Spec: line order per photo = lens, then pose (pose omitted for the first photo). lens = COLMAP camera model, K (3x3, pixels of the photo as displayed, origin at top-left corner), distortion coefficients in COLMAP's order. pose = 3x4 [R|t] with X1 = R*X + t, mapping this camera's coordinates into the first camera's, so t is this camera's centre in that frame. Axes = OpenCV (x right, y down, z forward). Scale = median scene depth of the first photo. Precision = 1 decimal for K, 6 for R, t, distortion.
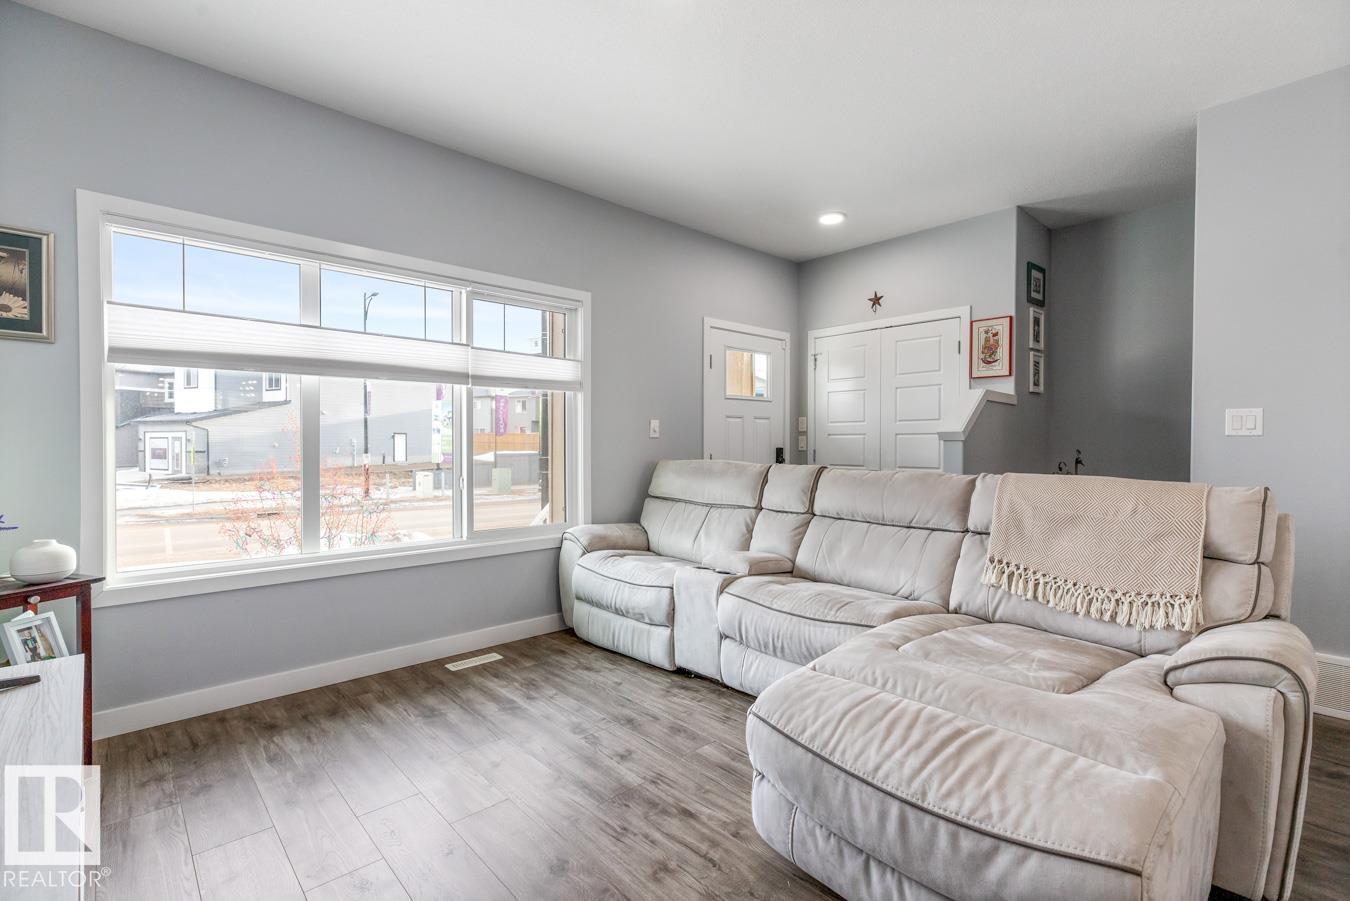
lens RADIAL K [[620.9, 0, 675.0], [0, 620.9, 450.5], [0, 0, 1]] dist [0.002406, 0.000500]
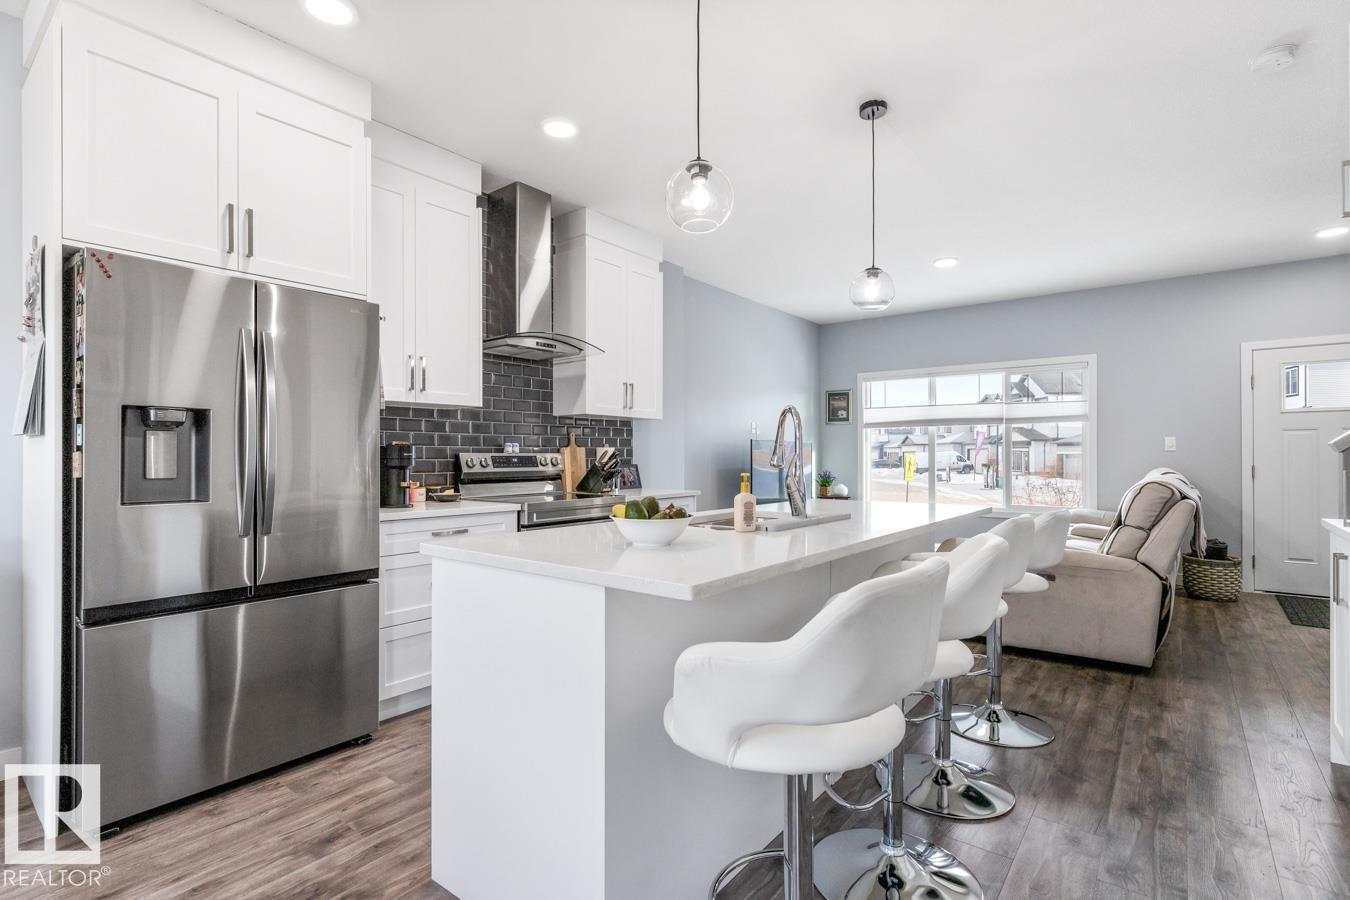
lens RADIAL K [[649.5, 0, 675.0], [0, 649.5, 450.0], [0, 0, 1]] dist [0.002190, 0.000805]
pose [[0.157056, -0.004545, -0.987579, 1.416953], [-0.006034, 0.999966, -0.005562, -0.010820], [0.987571, 0.006833, 0.157023, -0.271020]]
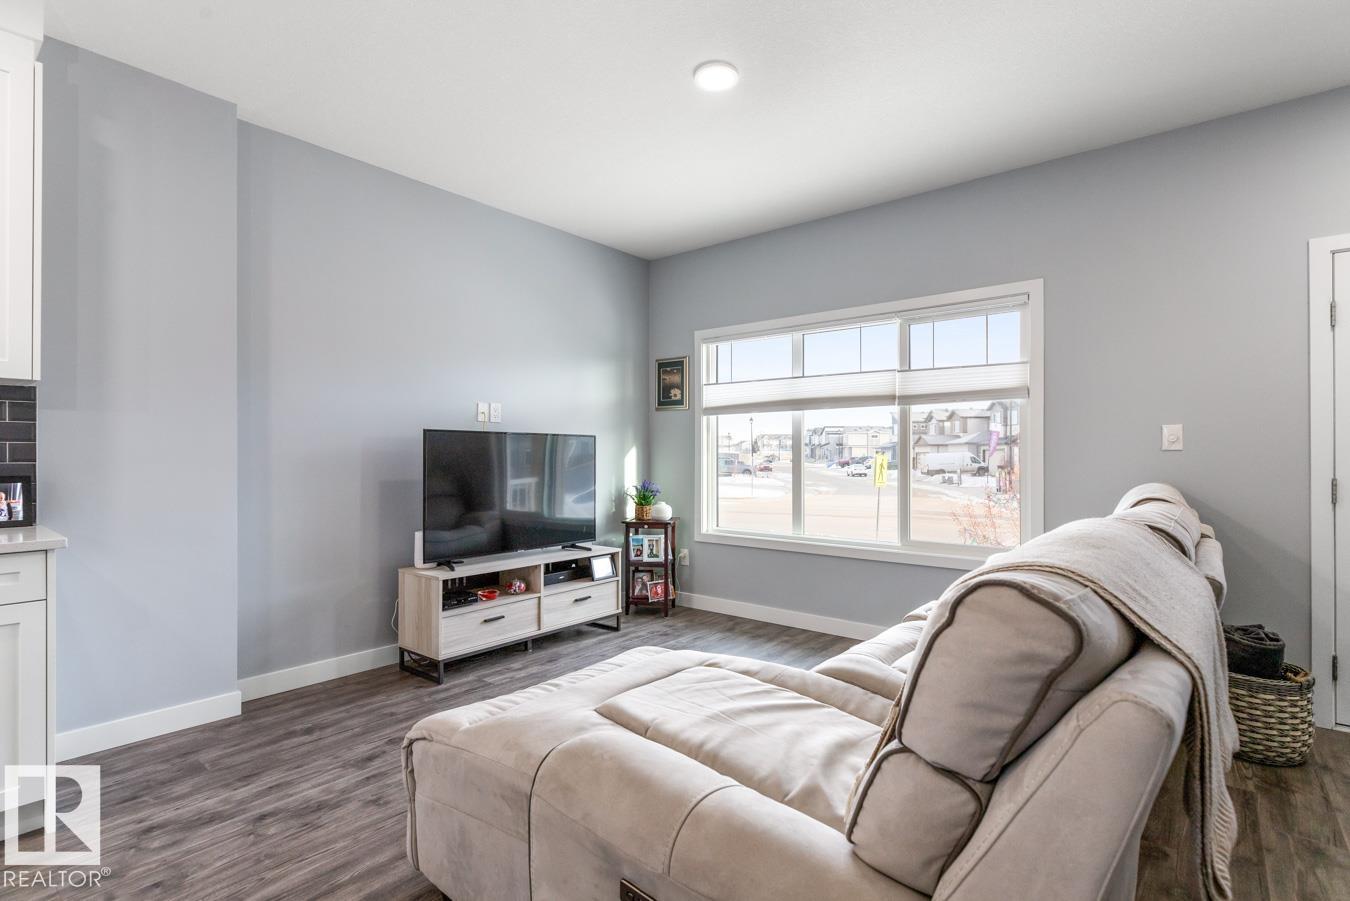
lens RADIAL K [[657.4, 0, 675.0], [0, 657.4, 450.5], [0, 0, 1]] dist [-0.000617, -0.000597]
pose [[0.130077, -0.004319, -0.991495, 0.774627], [-0.007750, 0.999956, -0.005372, -0.015224], [0.991474, 0.008382, 0.130038, 0.451055]]
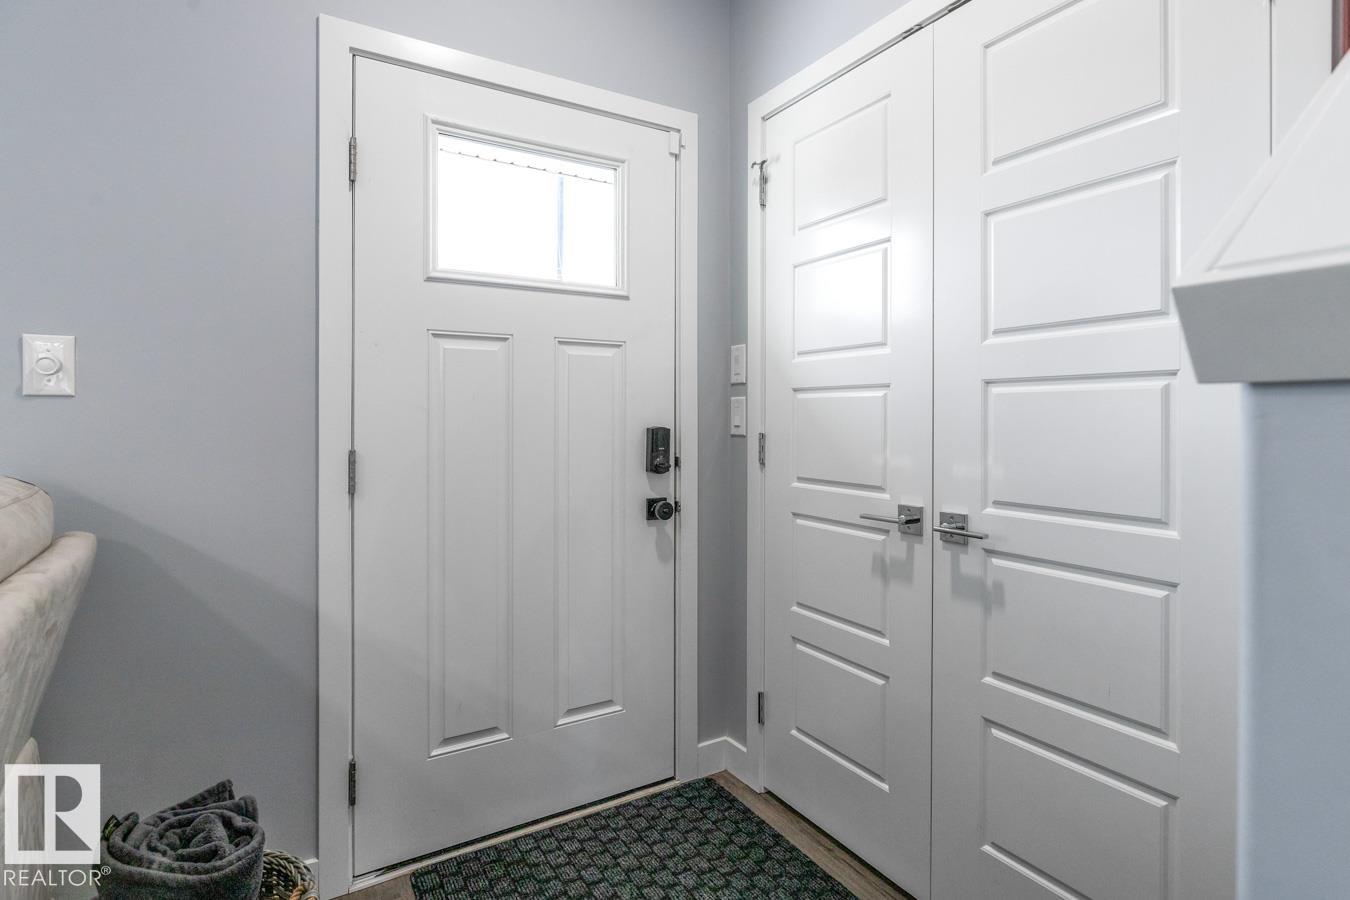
lens RADIAL K [[693.7, 0, 676.8], [0, 693.7, 415.8], [0, 0, 1]] dist [-0.002433, -0.000501]
pose [[0.981345, 0.003426, -0.192225, 0.392087], [-0.004449, 0.999978, -0.004891, -0.014198], [0.192204, 0.005655, 0.981339, 0.931421]]
